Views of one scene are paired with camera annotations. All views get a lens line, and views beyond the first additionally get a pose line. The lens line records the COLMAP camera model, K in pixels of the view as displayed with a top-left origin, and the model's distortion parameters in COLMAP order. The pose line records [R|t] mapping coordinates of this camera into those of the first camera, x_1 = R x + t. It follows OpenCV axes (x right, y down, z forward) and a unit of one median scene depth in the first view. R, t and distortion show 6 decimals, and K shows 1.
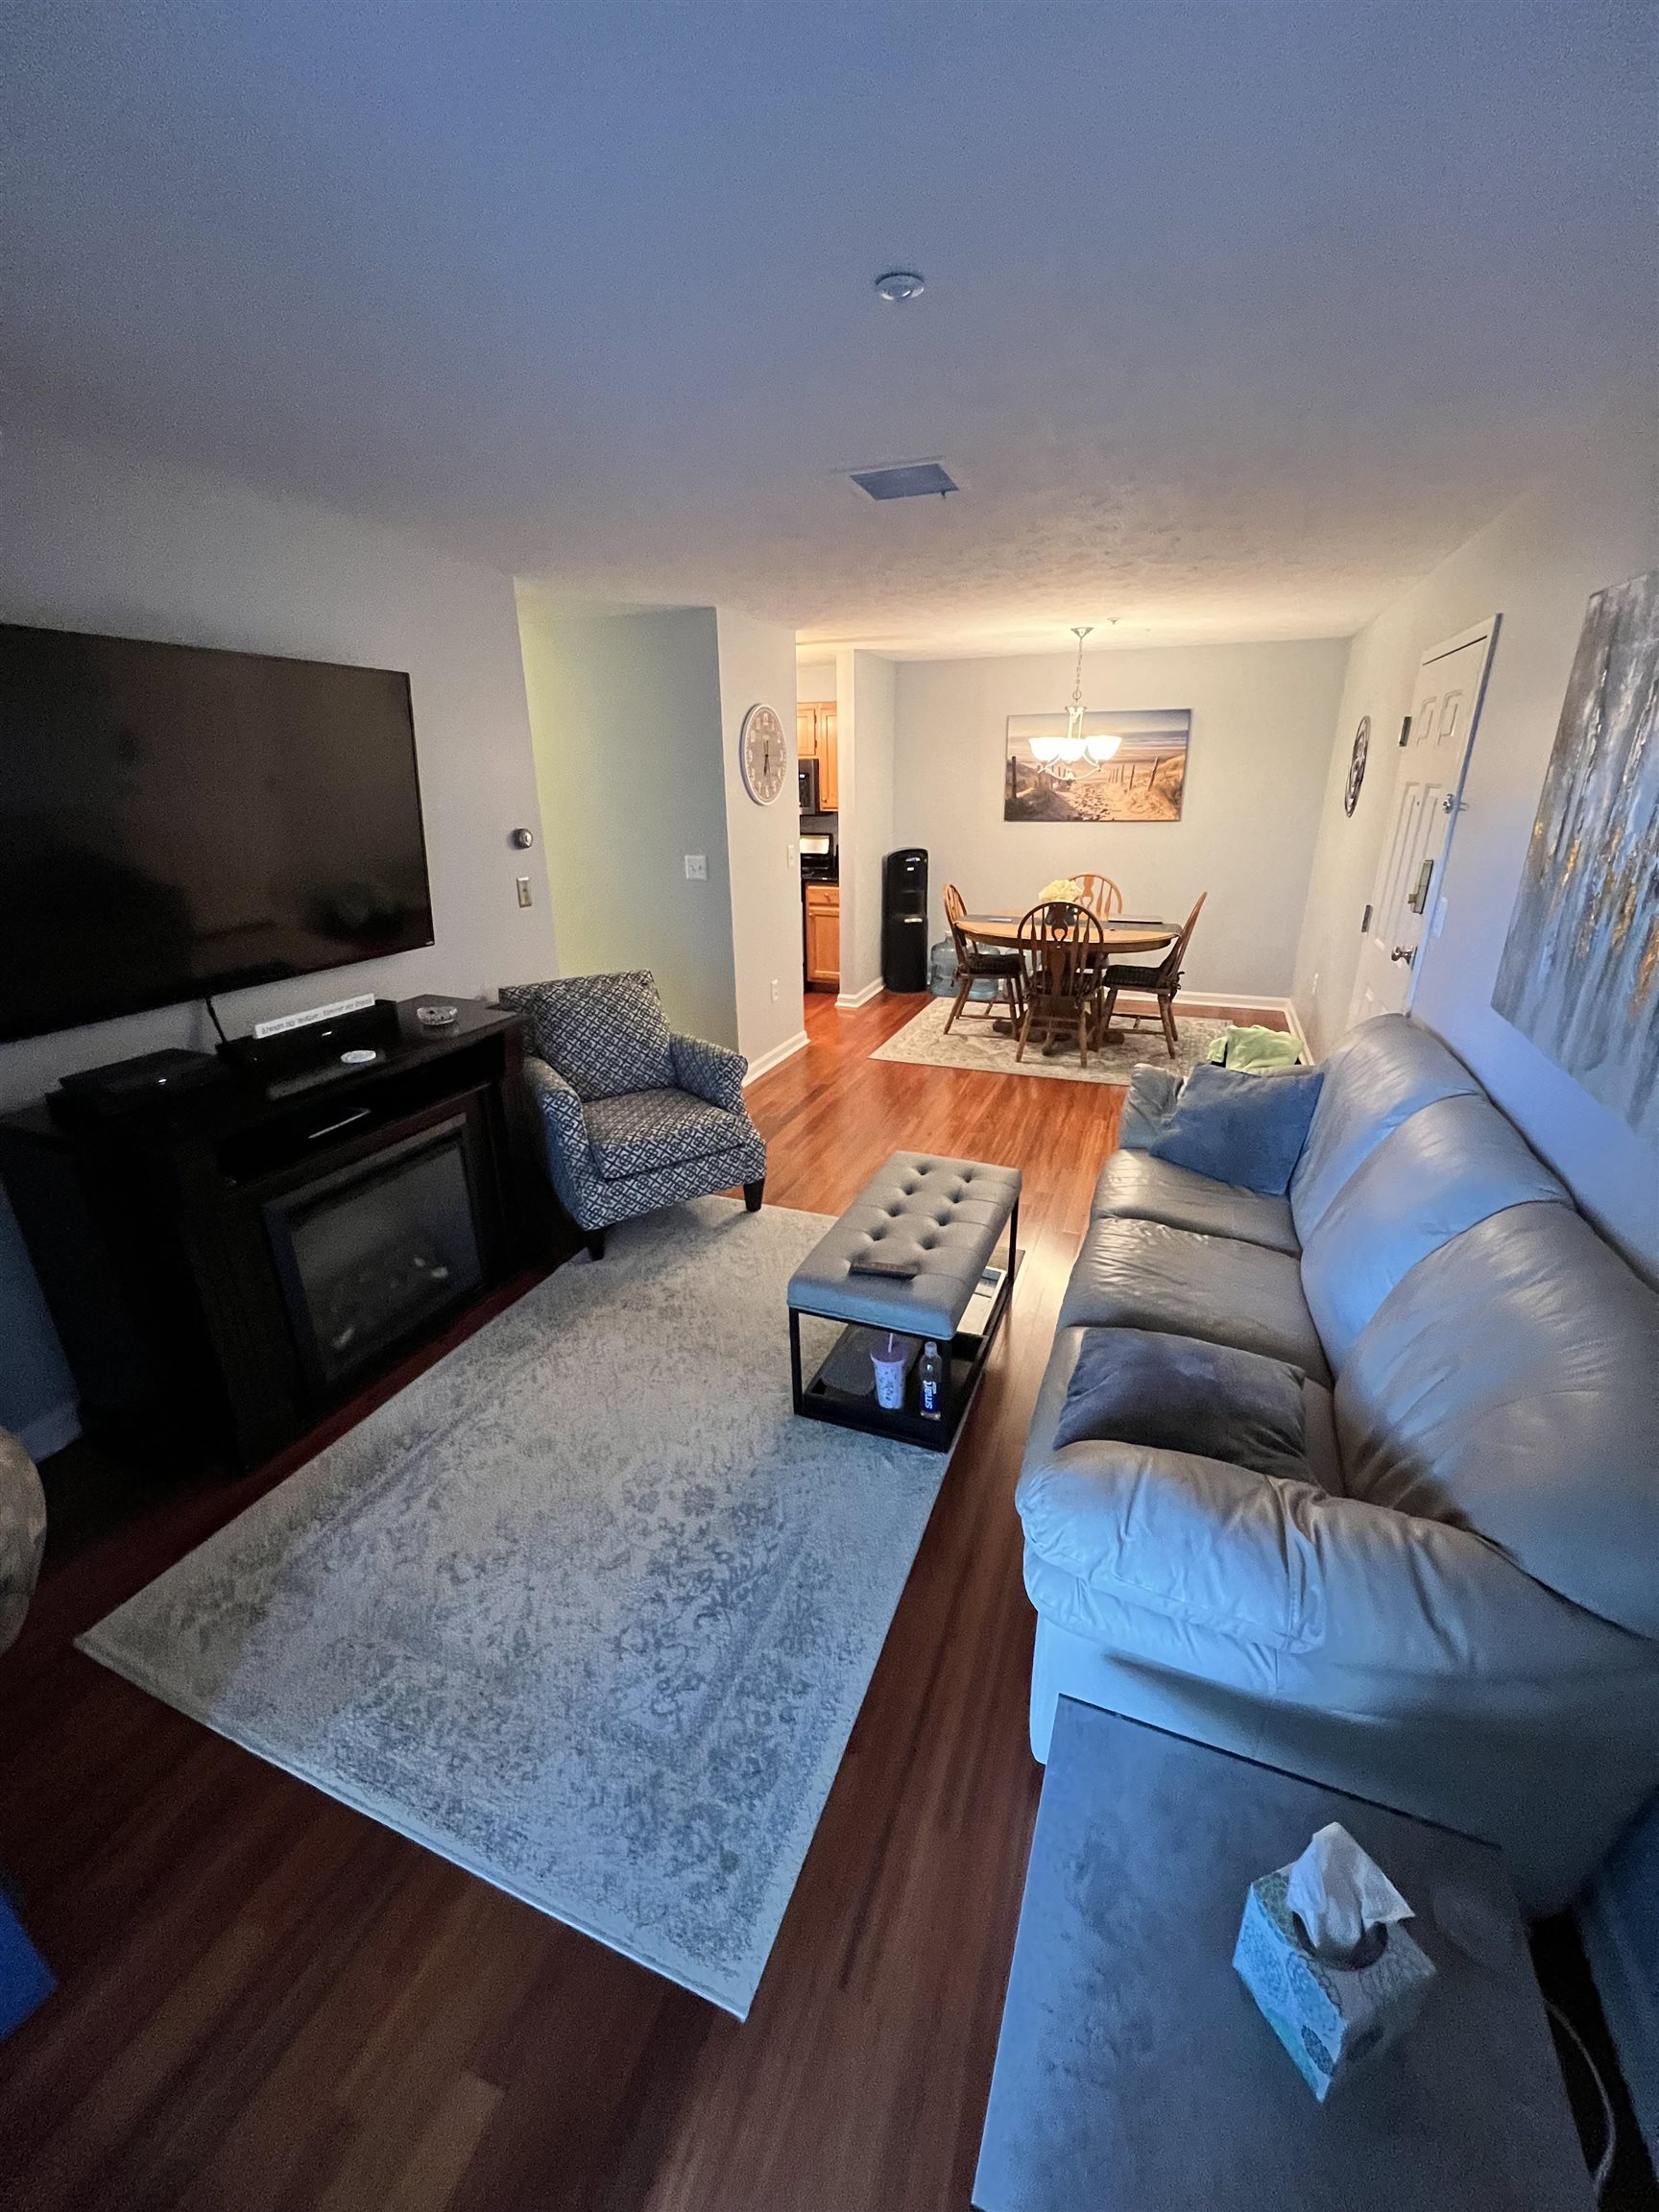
lens RADIAL K [[885.4, 0, 832.5], [0, 885.4, 1104.9], [0, 0, 1]] dist [-0.003029, 0.000663]
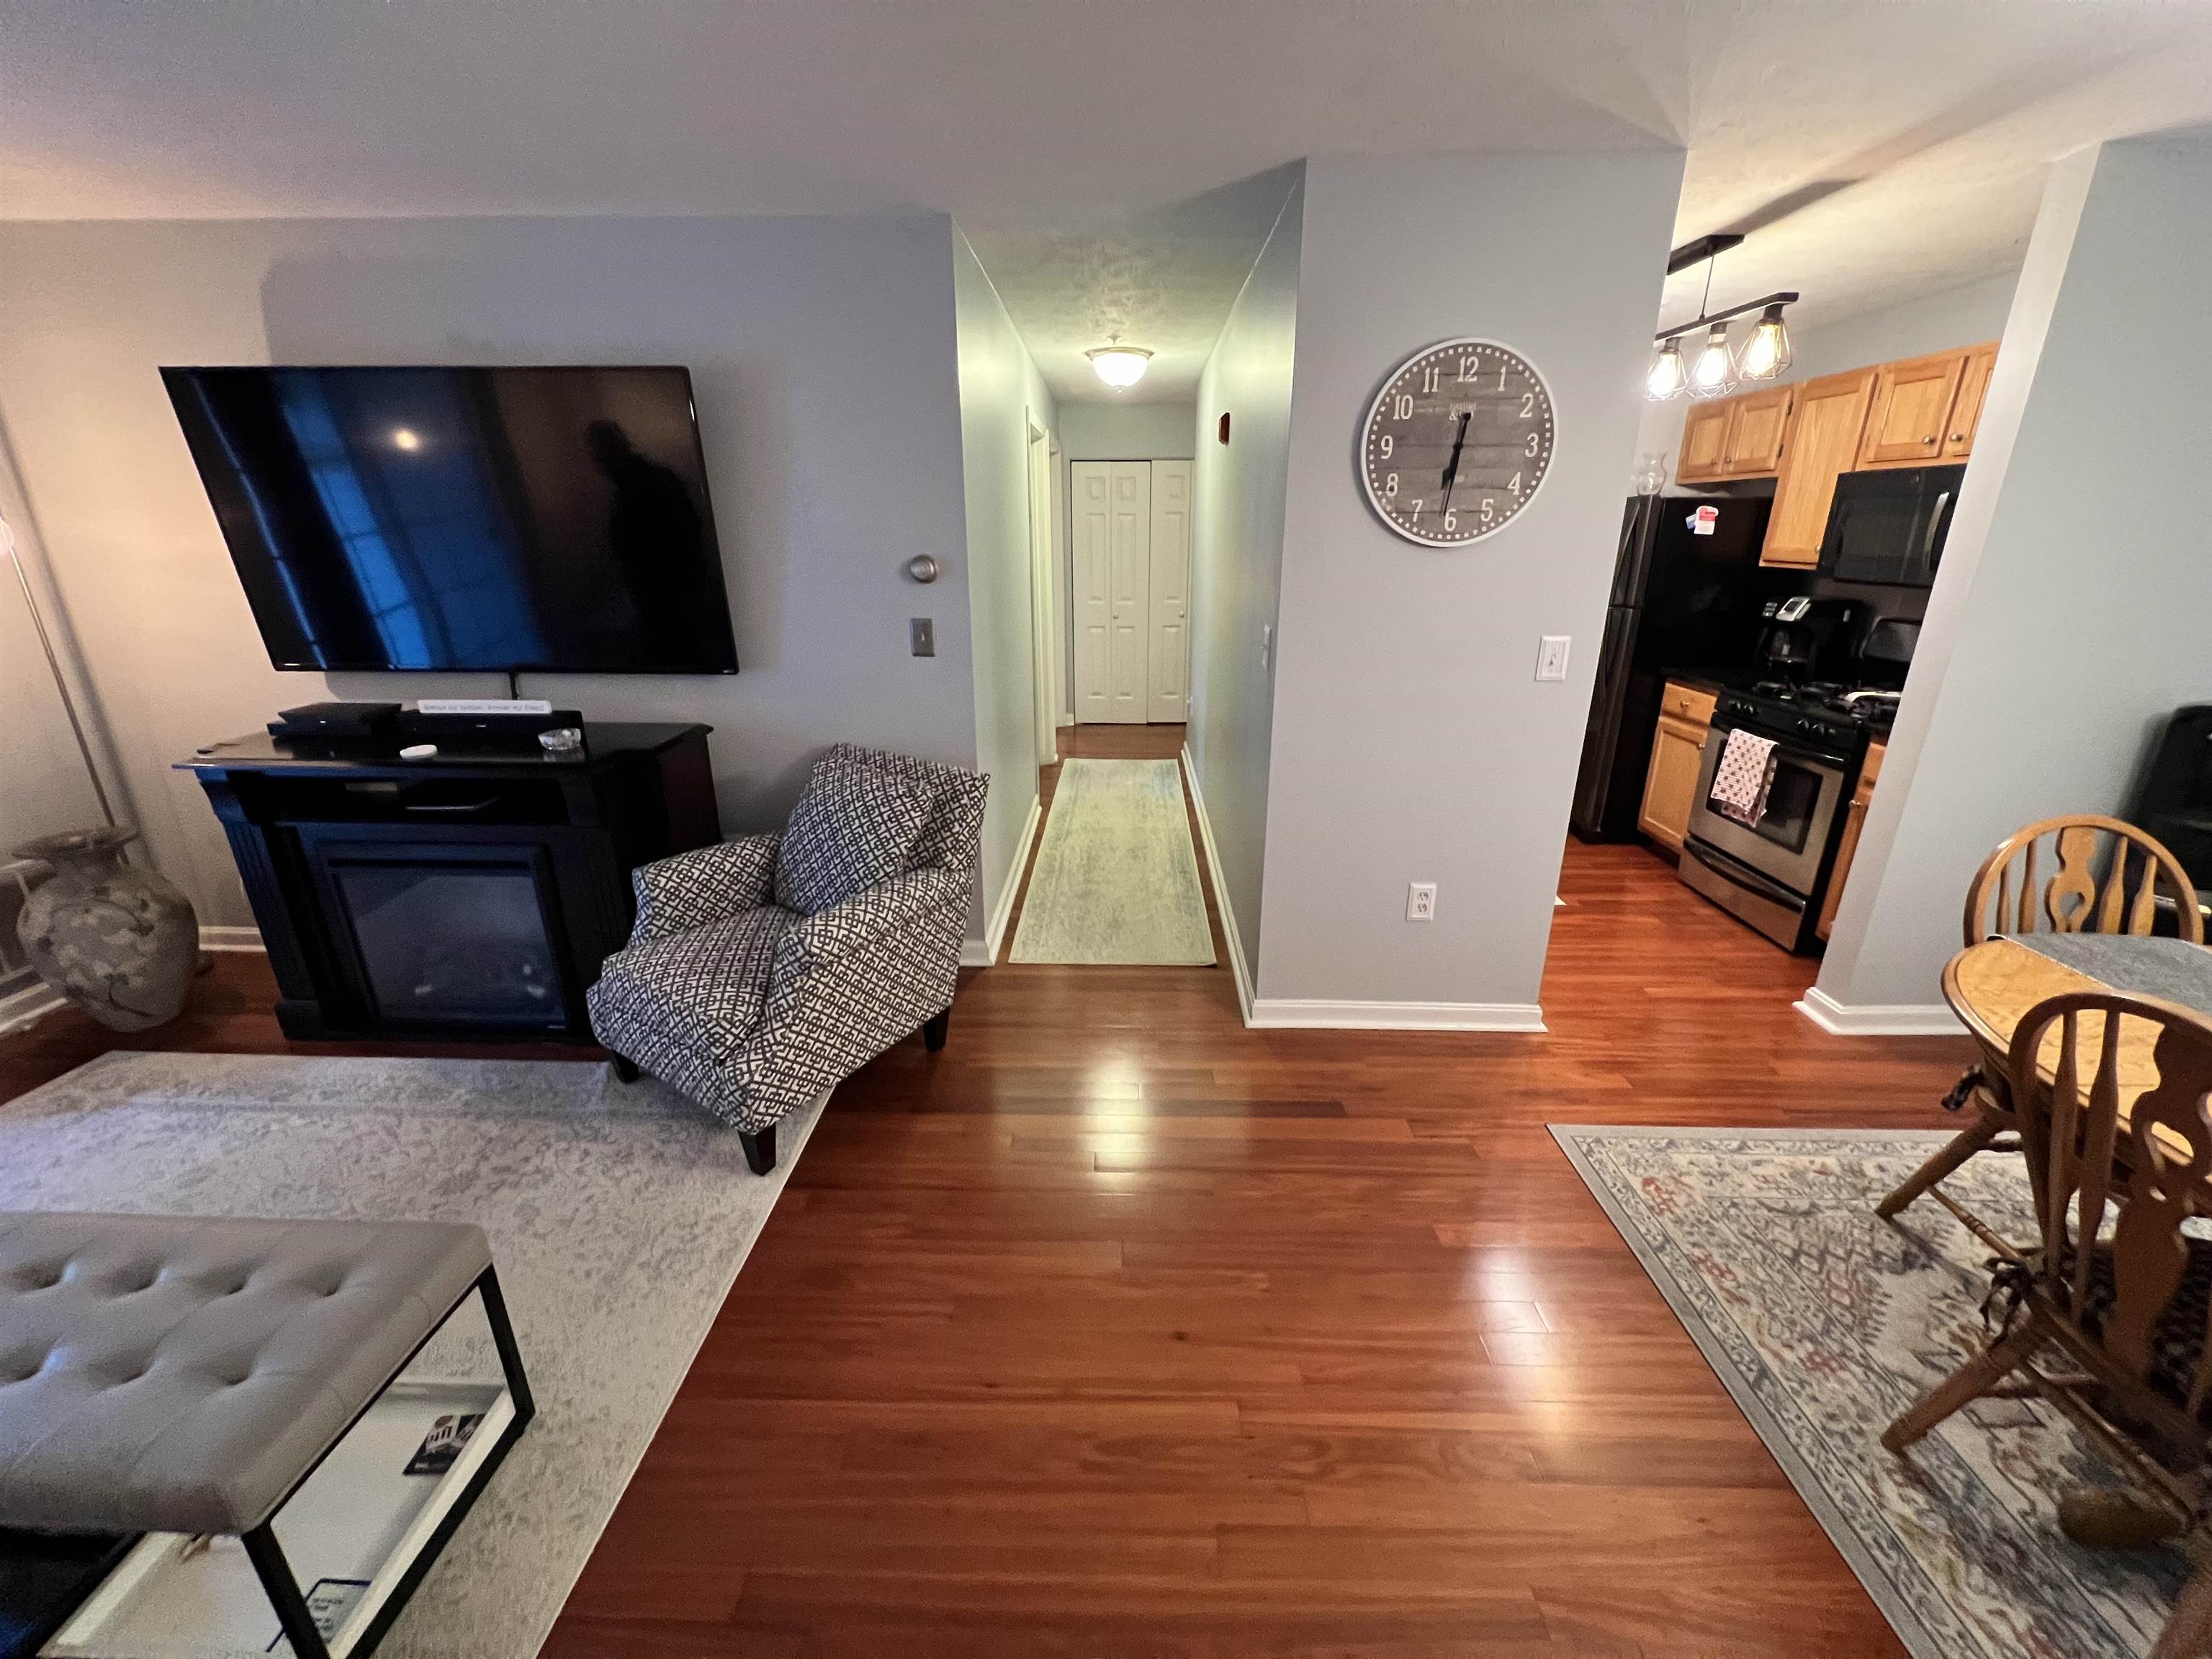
lens RADIAL K [[885.4, 0, 1104.1], [0, 885.4, 825.3], [0, 0, 1]] dist [-0.003029, 0.000663]
pose [[0.340503, 0.312412, -0.886824, 0.443515], [-0.334809, 0.921649, 0.196128, -0.291386], [0.878613, 0.230135, 0.418422, 0.849357]]
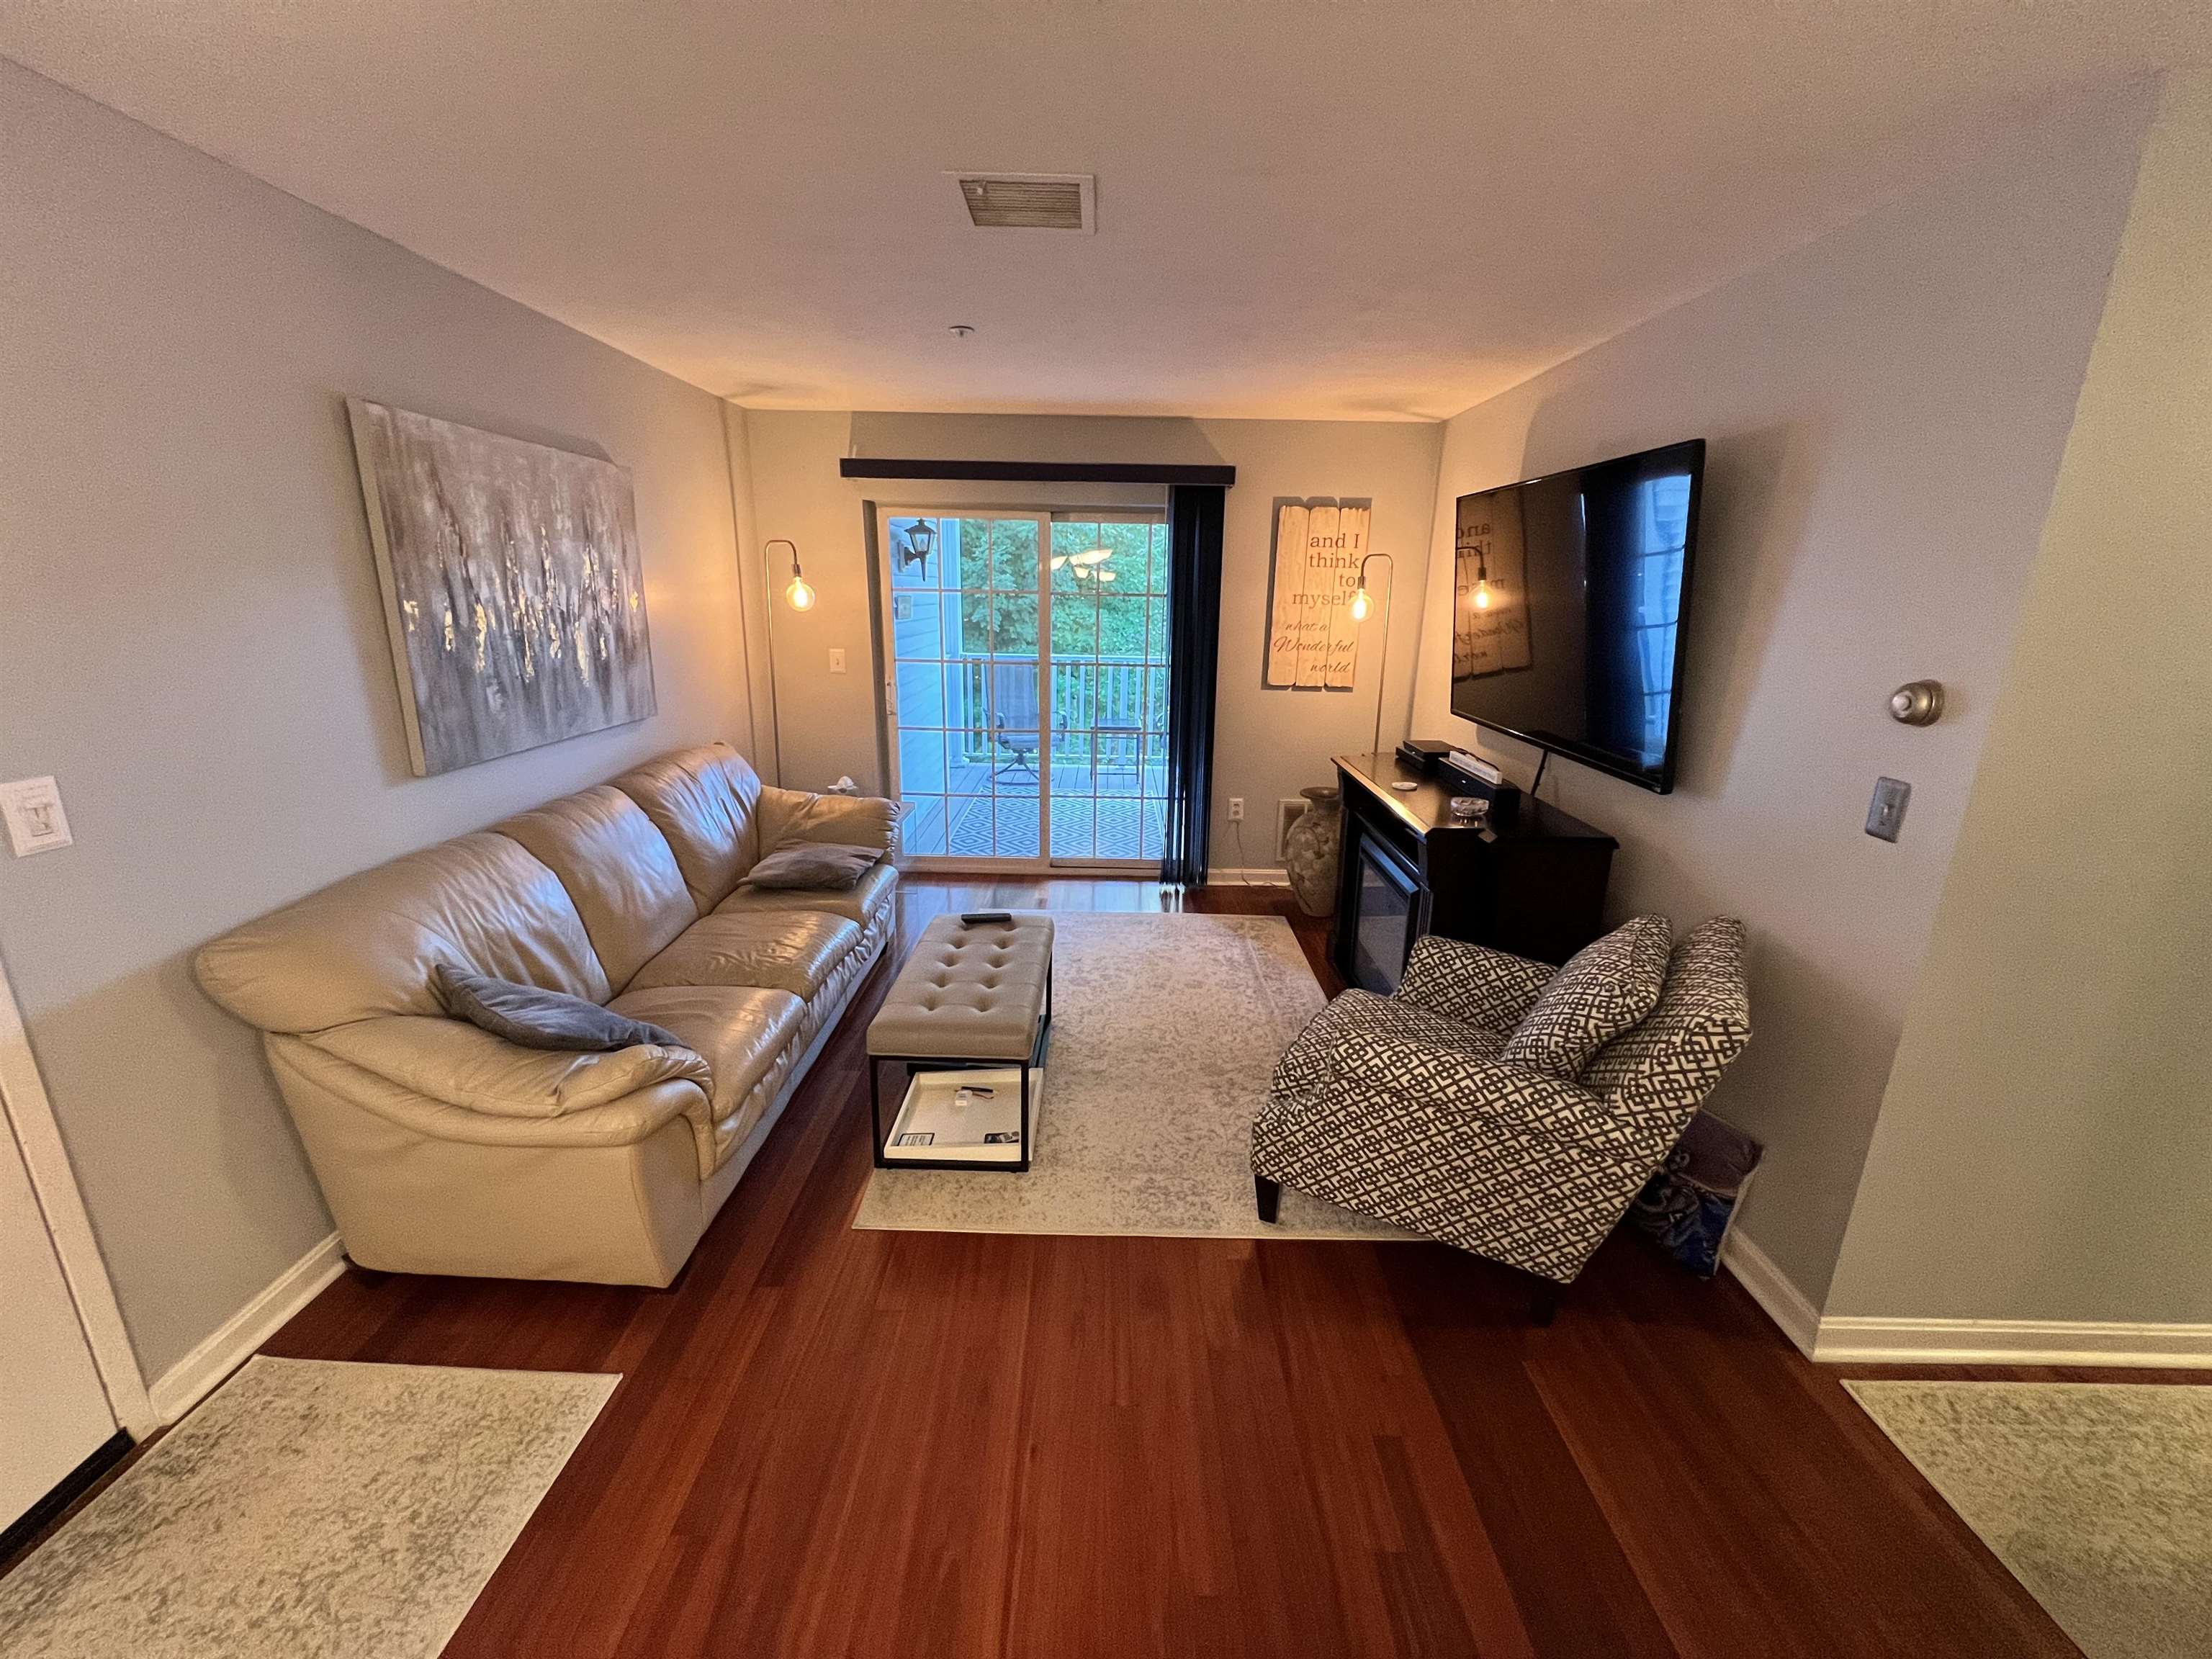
lens RADIAL K [[885.4, 0, 1104.1], [0, 885.4, 825.3], [0, 0, 1]] dist [-0.003029, 0.000663]
pose [[-0.933887, 0.089189, -0.346265, 0.212169], [-0.131731, 0.814461, 0.565066, -0.442940], [0.332417, 0.573322, -0.748866, 1.214436]]
